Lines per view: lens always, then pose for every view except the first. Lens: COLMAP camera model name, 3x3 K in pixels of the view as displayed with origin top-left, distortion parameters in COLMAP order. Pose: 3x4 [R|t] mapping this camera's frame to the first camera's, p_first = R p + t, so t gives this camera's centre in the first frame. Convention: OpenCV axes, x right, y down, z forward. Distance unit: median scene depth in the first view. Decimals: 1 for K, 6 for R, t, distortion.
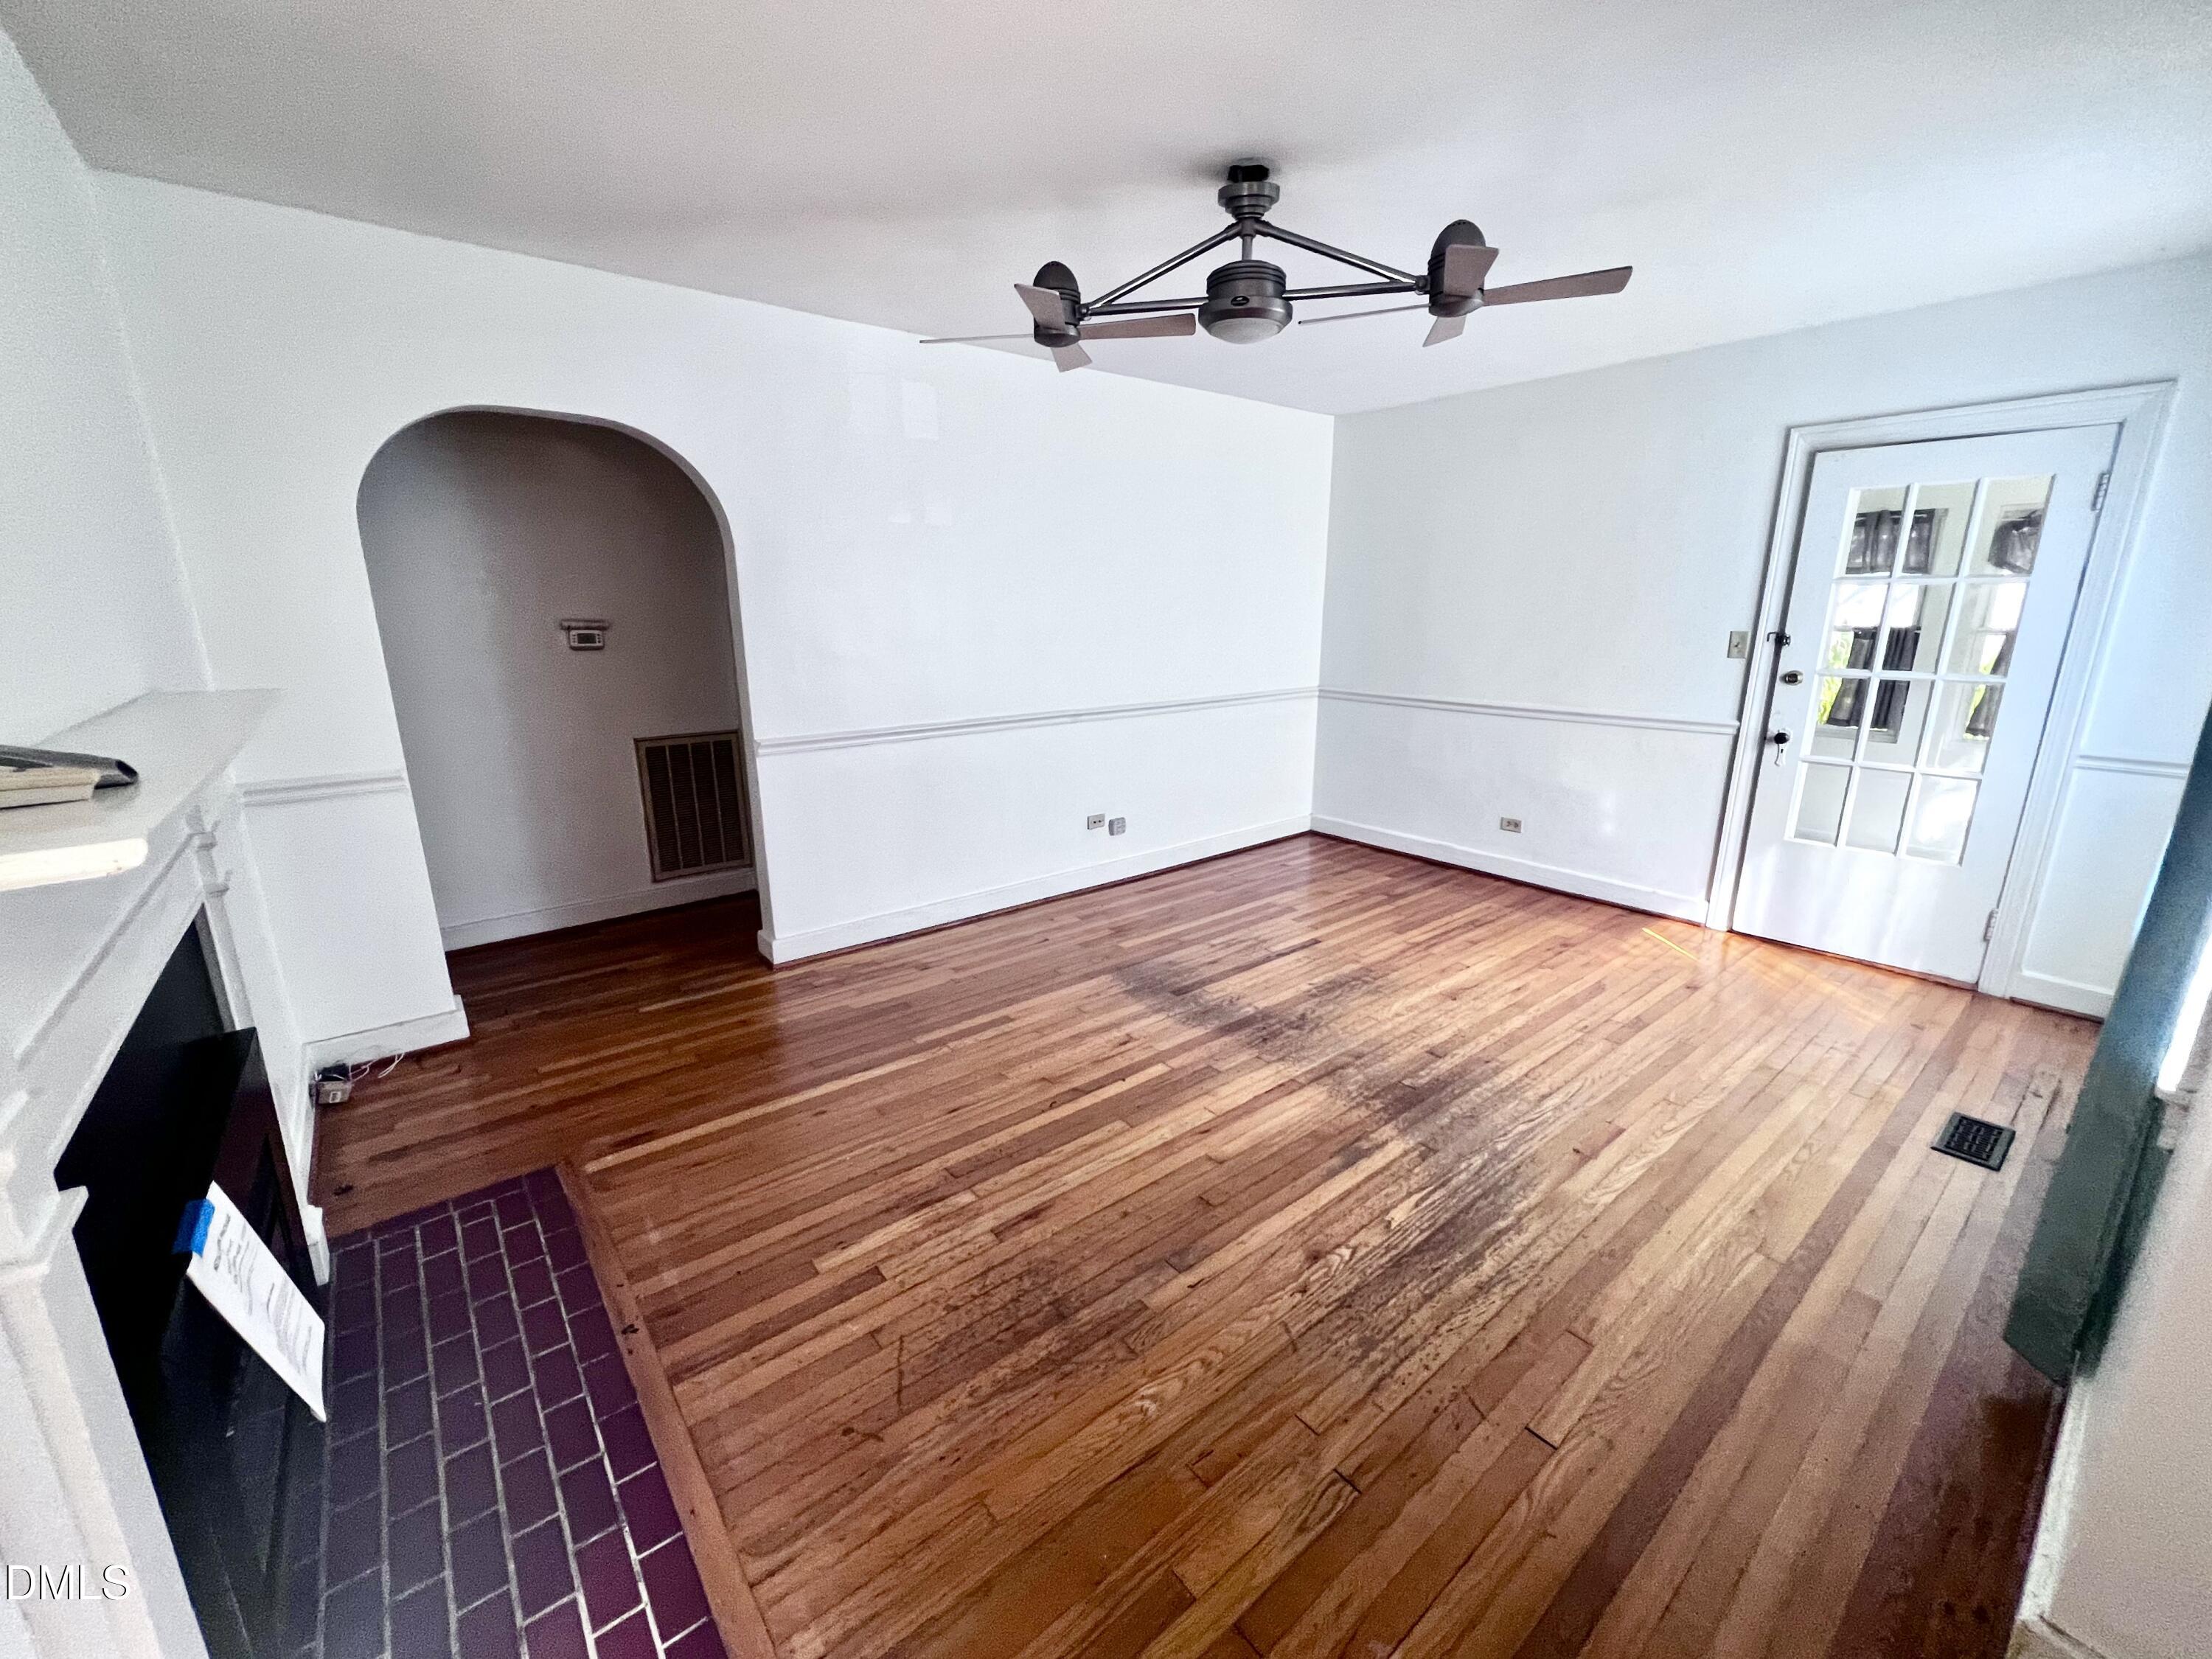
lens RADIAL K [[898.5, 0, 1099.4], [0, 898.5, 828.1], [0, 0, 1]] dist [-0.003553, 0.000732]
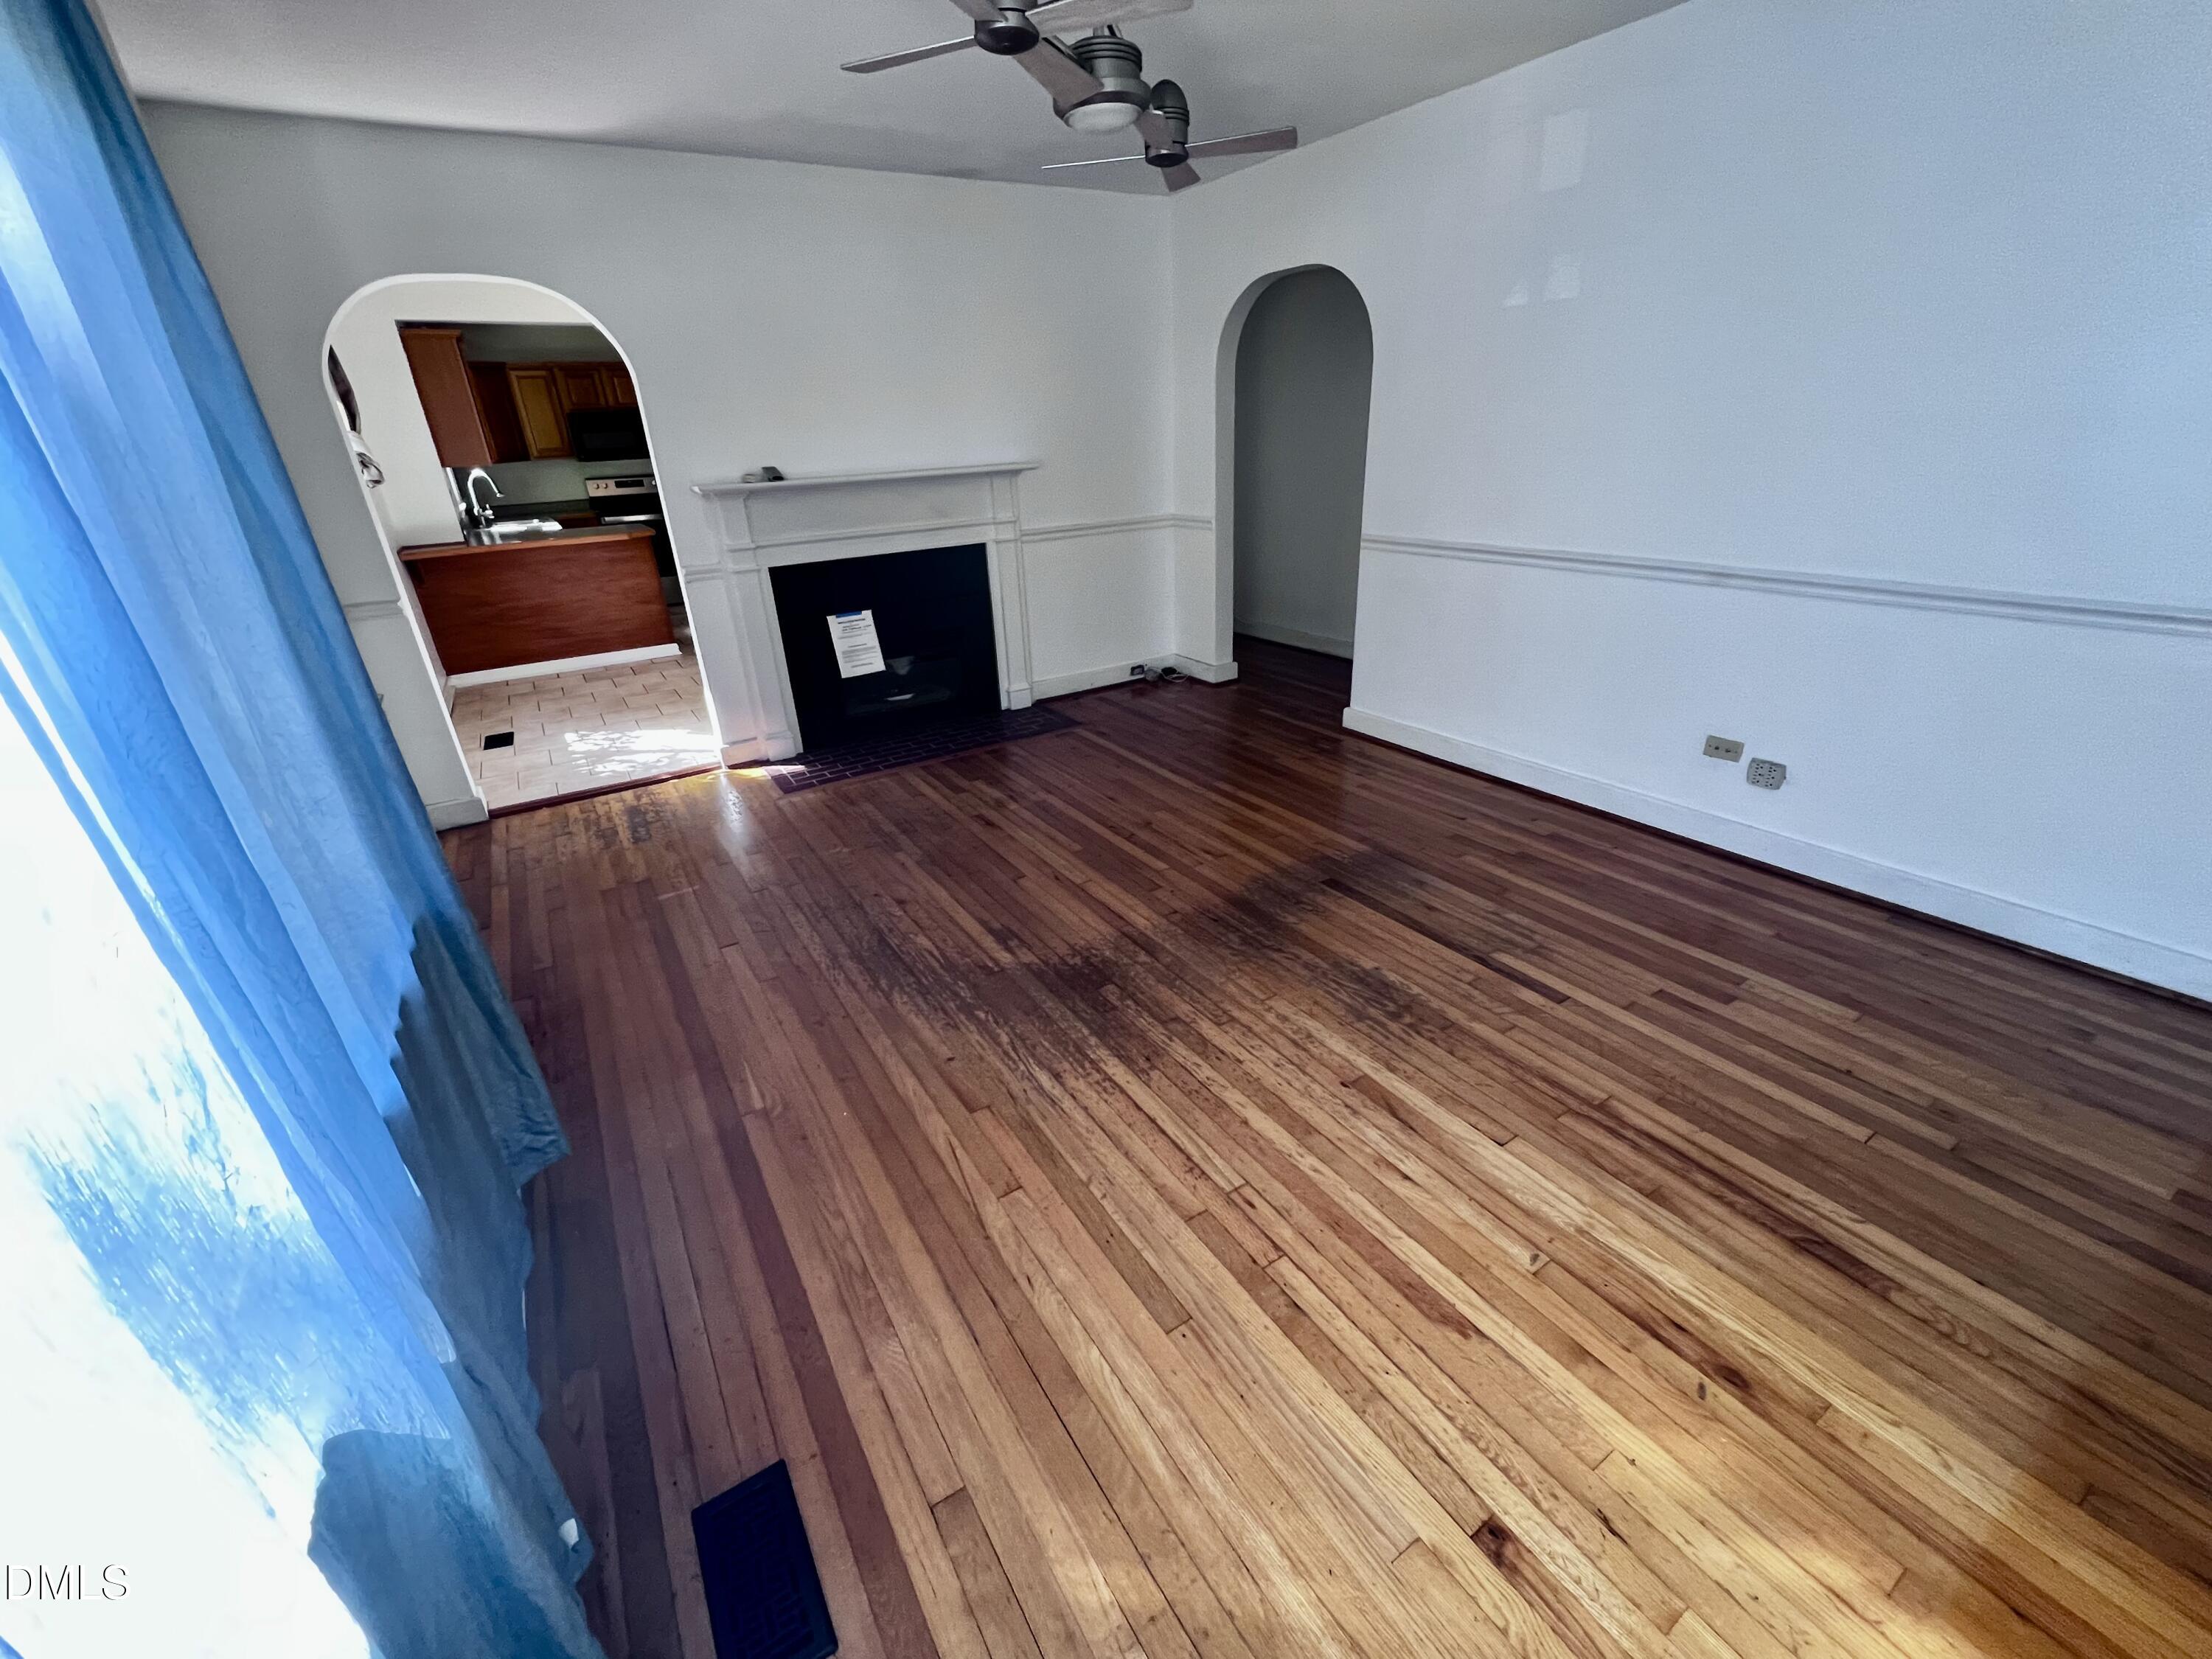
lens RADIAL K [[898.5, 0, 1111.3], [0, 898.5, 831.0], [0, 0, 1]] dist [-0.003553, 0.000732]
pose [[-0.110502, 0.417384, -0.901987, 0.872710], [-0.199467, 0.879766, 0.431538, -0.195848], [0.973654, 0.227602, -0.013962, 0.780592]]
